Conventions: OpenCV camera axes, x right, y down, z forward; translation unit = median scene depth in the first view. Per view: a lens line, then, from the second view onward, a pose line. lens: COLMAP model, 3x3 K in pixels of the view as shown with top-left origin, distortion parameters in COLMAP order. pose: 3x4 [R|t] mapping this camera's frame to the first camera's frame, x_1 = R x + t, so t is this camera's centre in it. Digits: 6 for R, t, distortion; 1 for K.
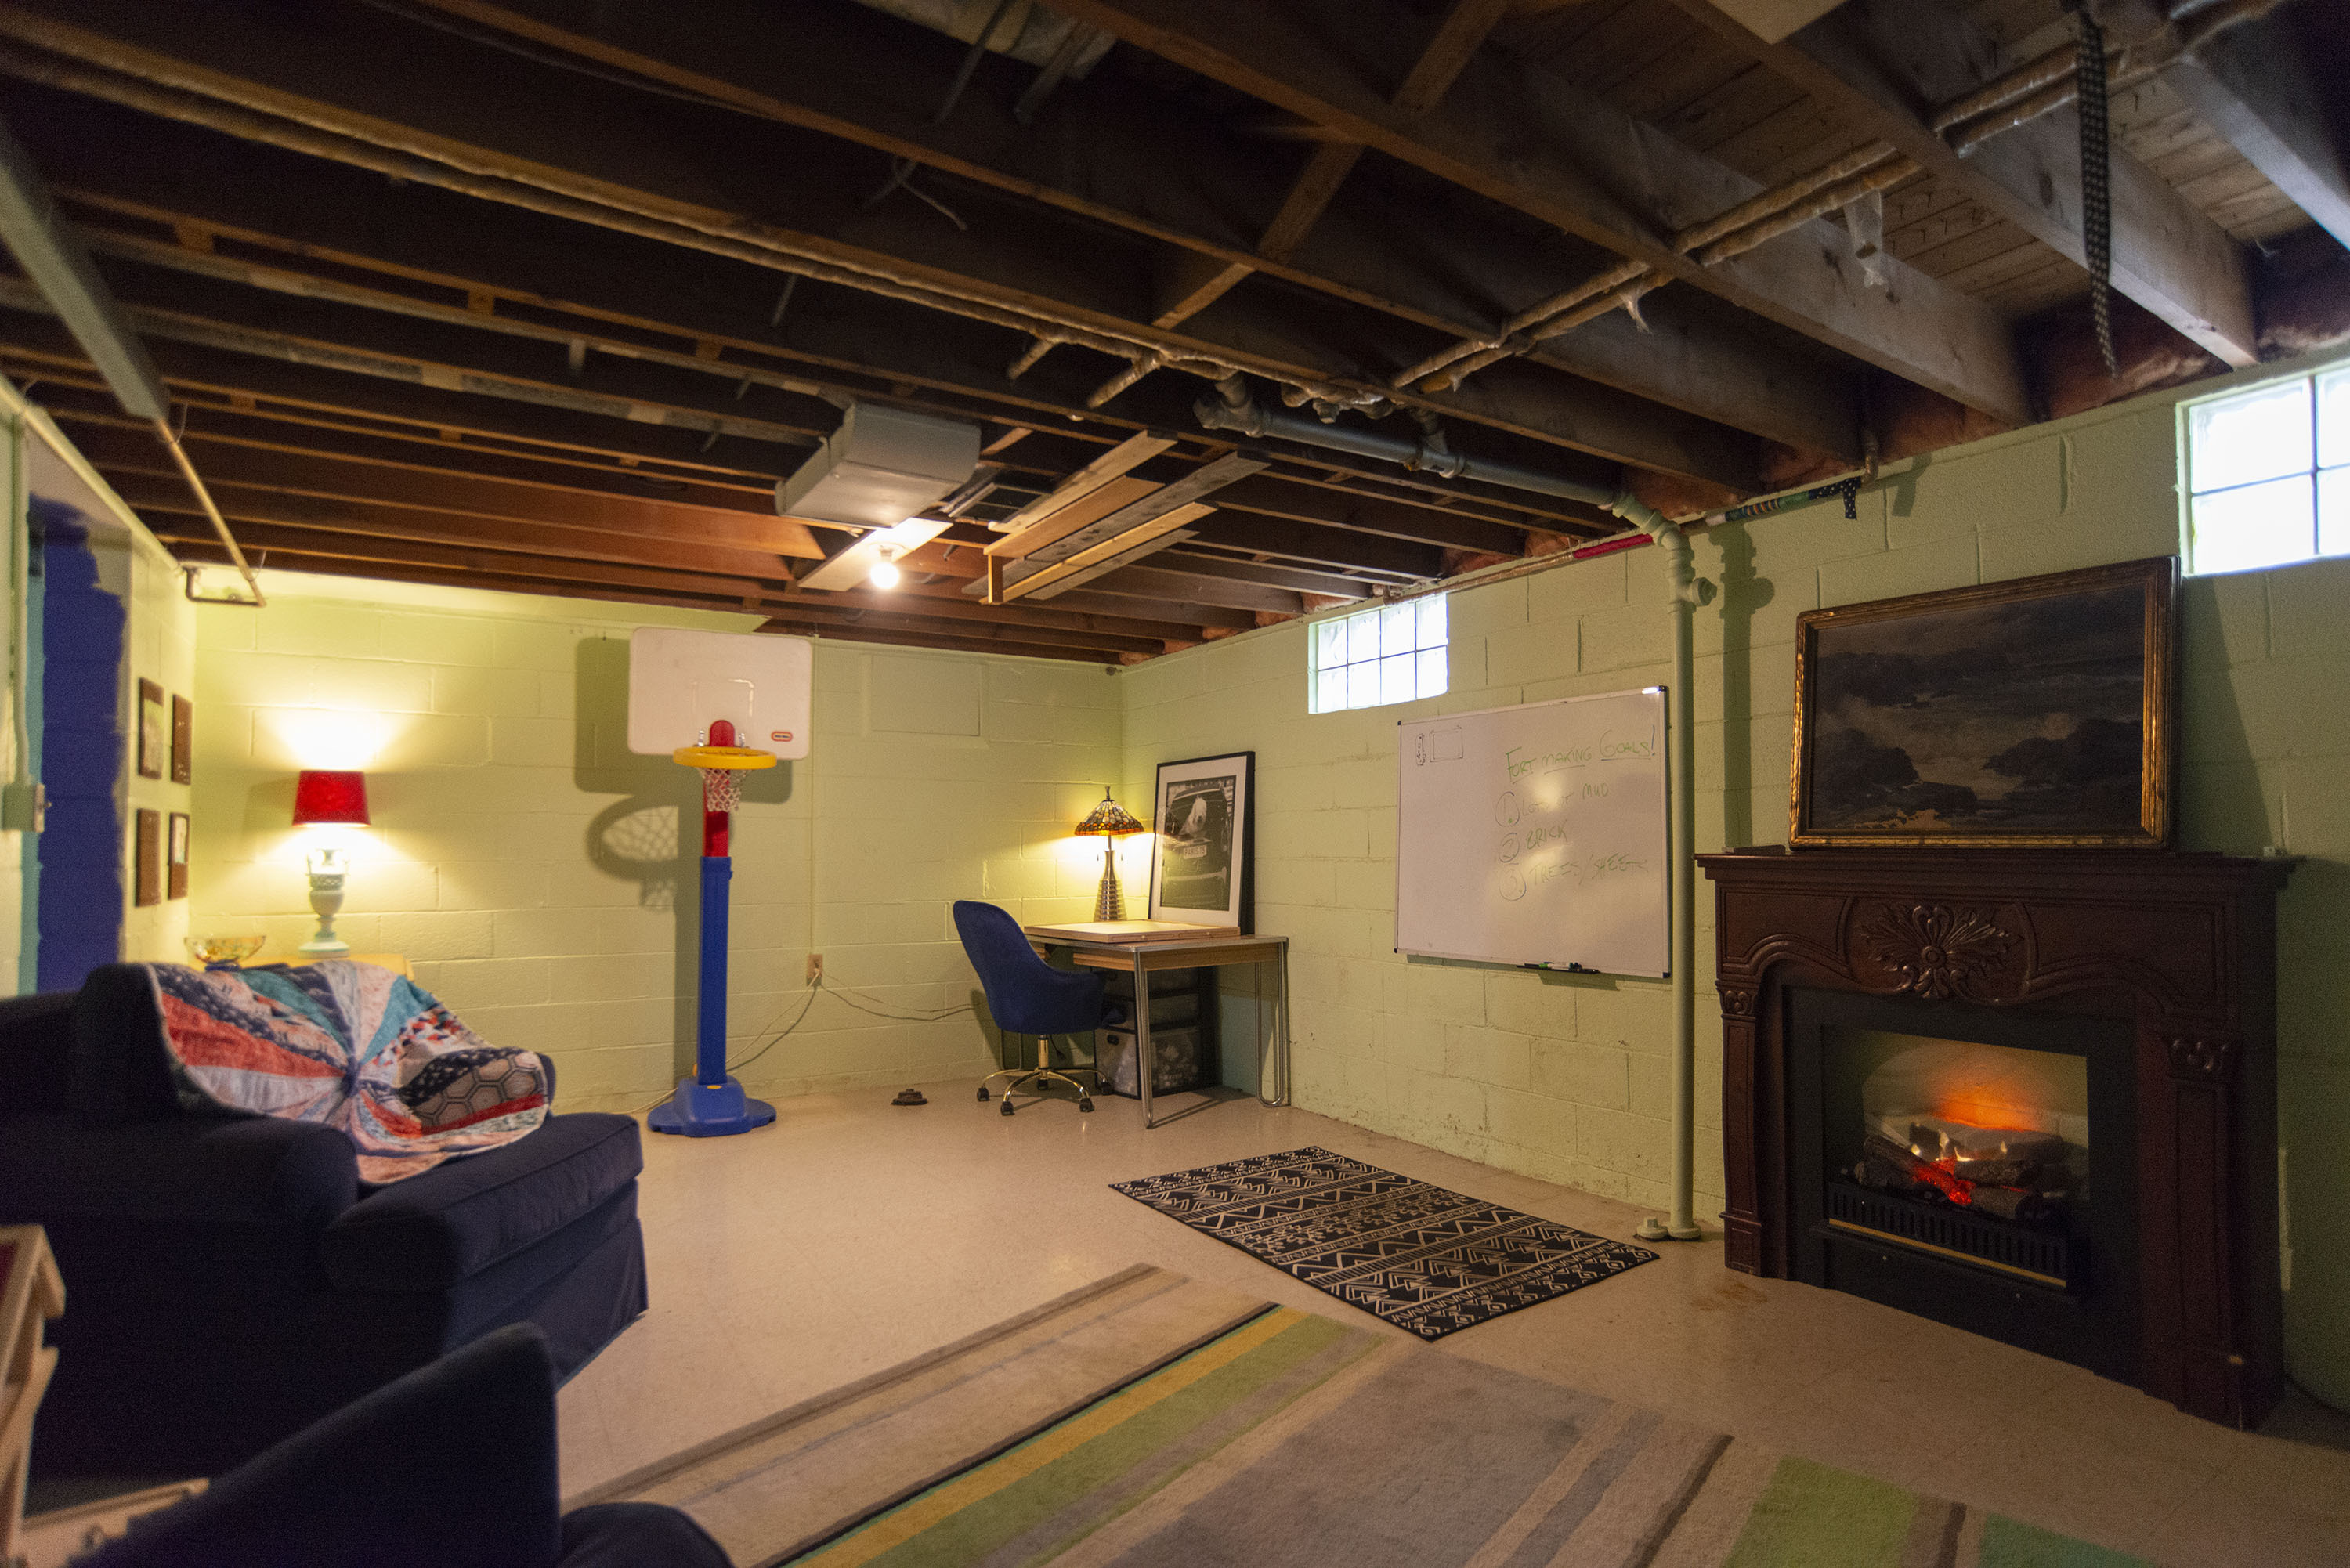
lens RADIAL K [[1187.3, 0, 1182.4], [0, 1187.3, 810.6], [0, 0, 1]] dist [-0.092216, 0.054133]
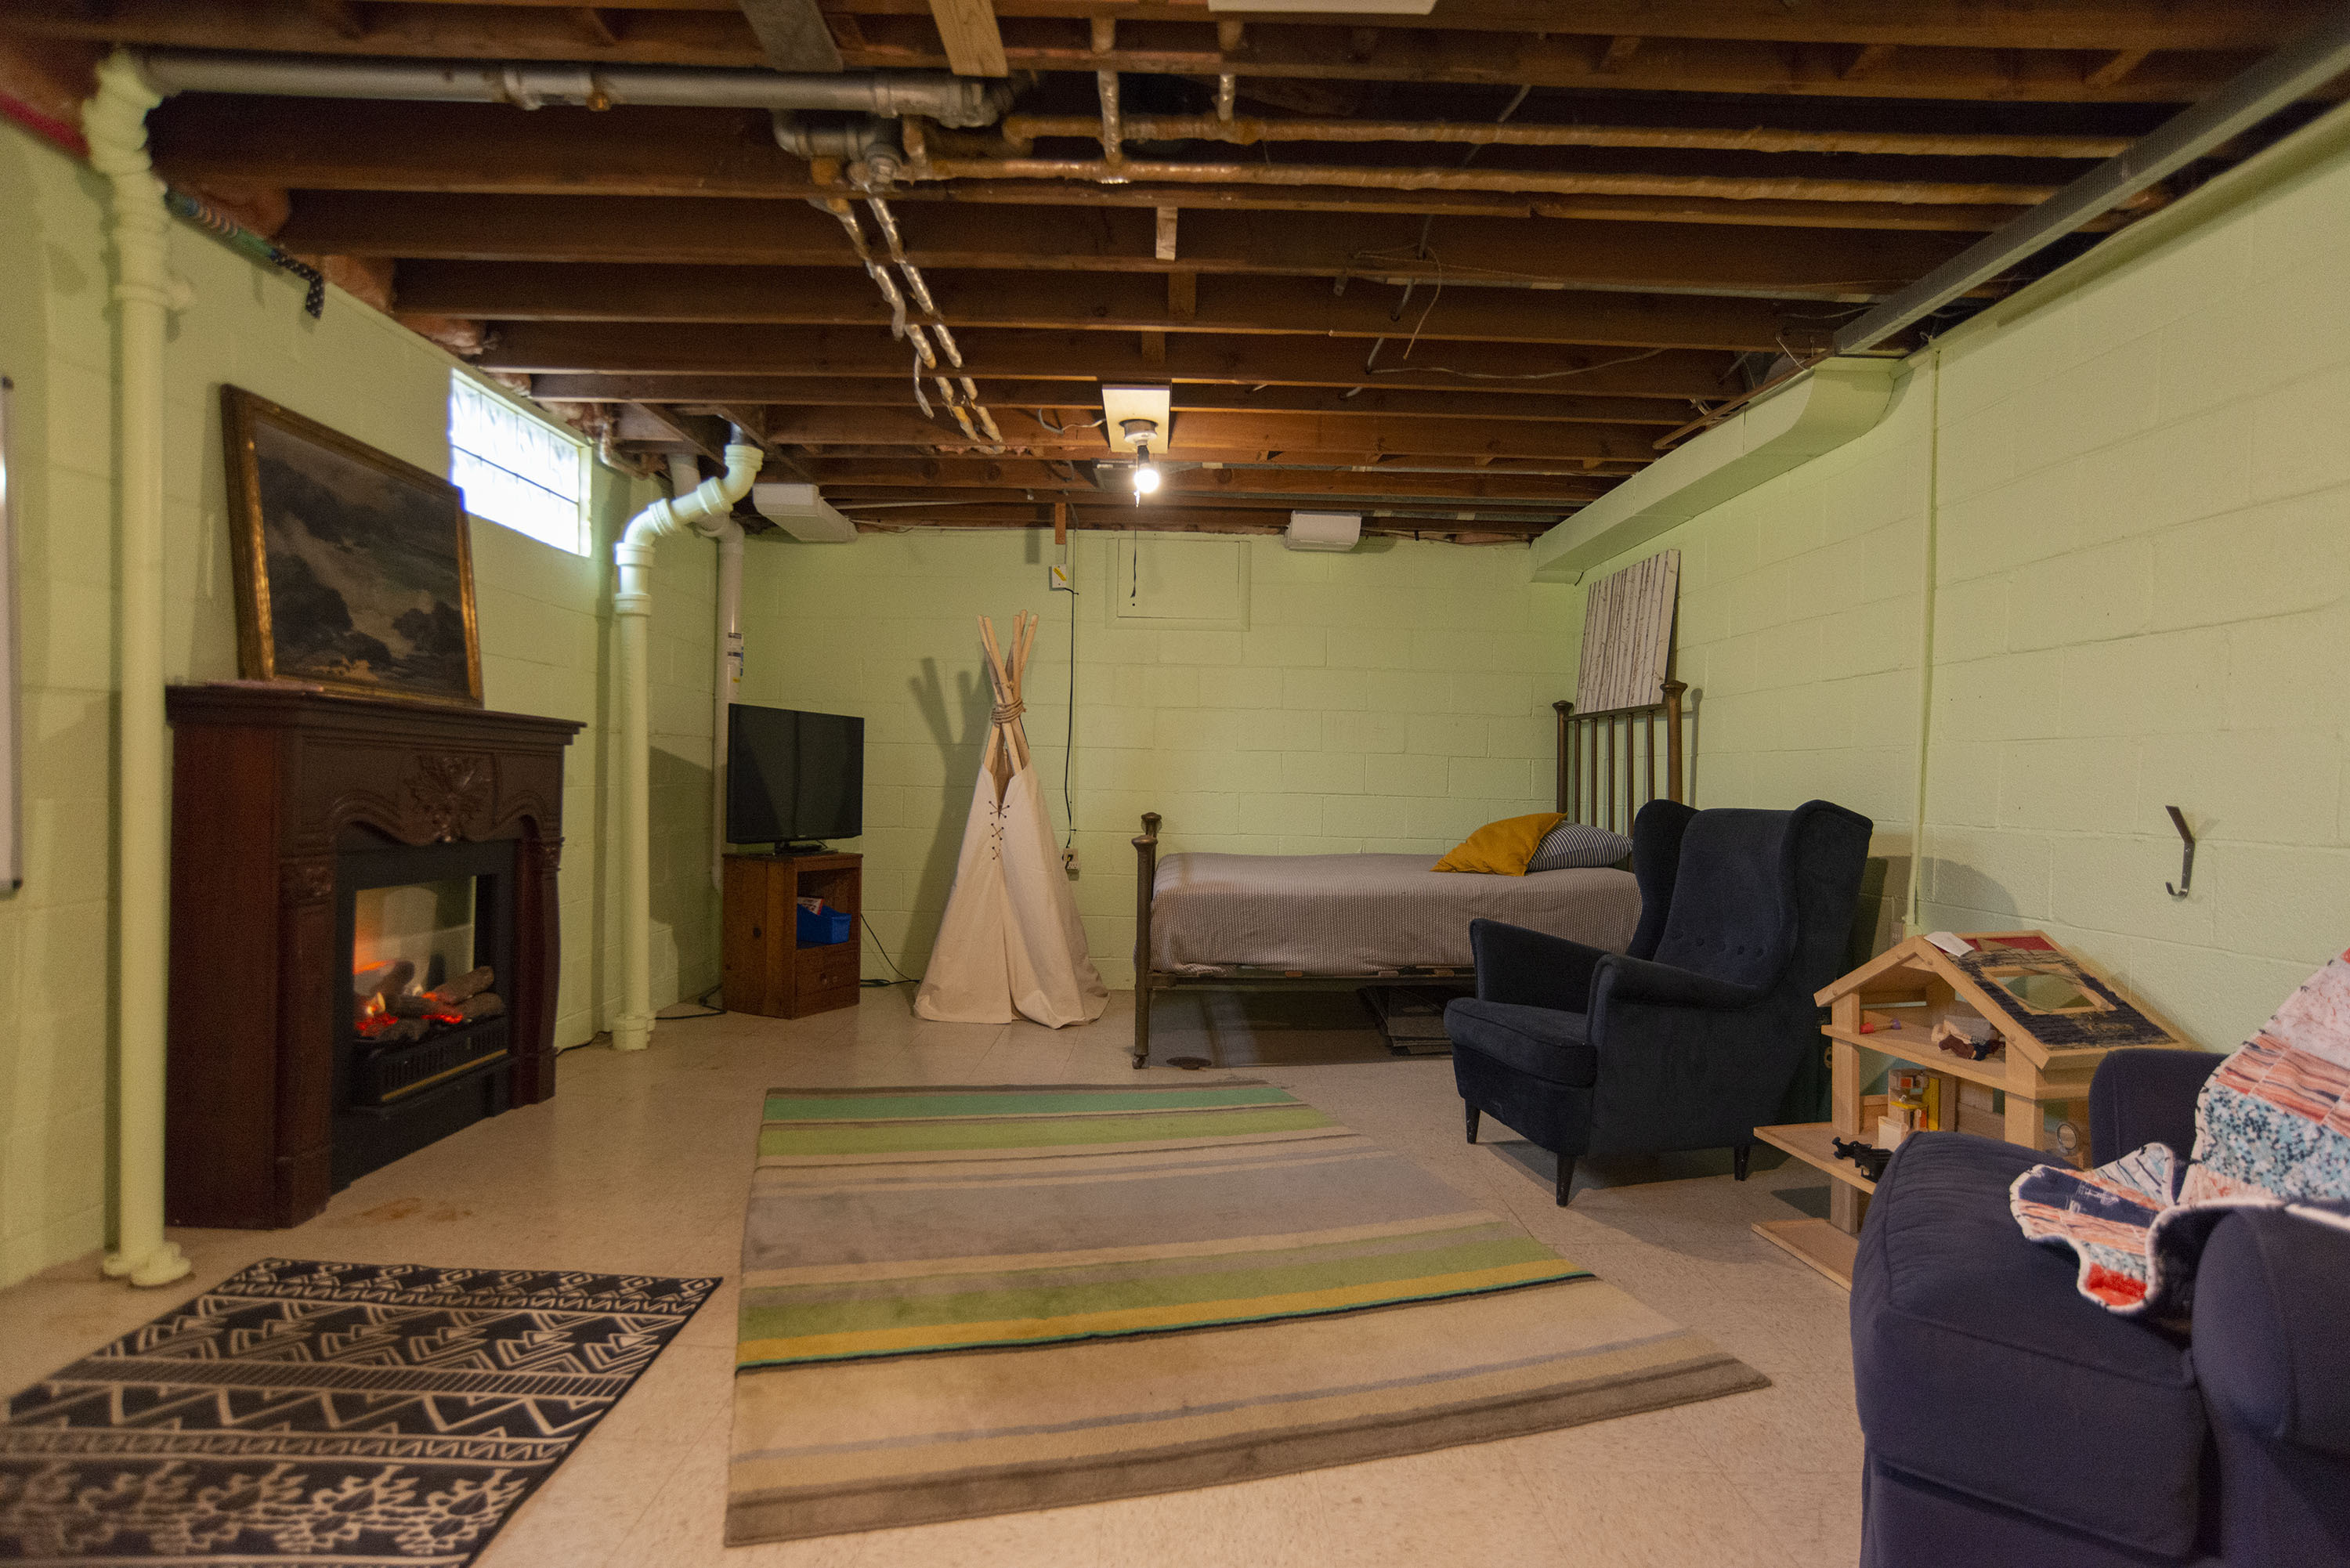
lens RADIAL K [[1187.3, 0, 1182.4], [0, 1187.3, 810.6], [0, 0, 1]] dist [-0.092216, 0.054133]
pose [[-0.846722, -0.022566, 0.531556, -0.437070], [-0.030696, 0.999508, -0.006464, 0.104408], [-0.531149, -0.021790, -0.846998, 1.354988]]
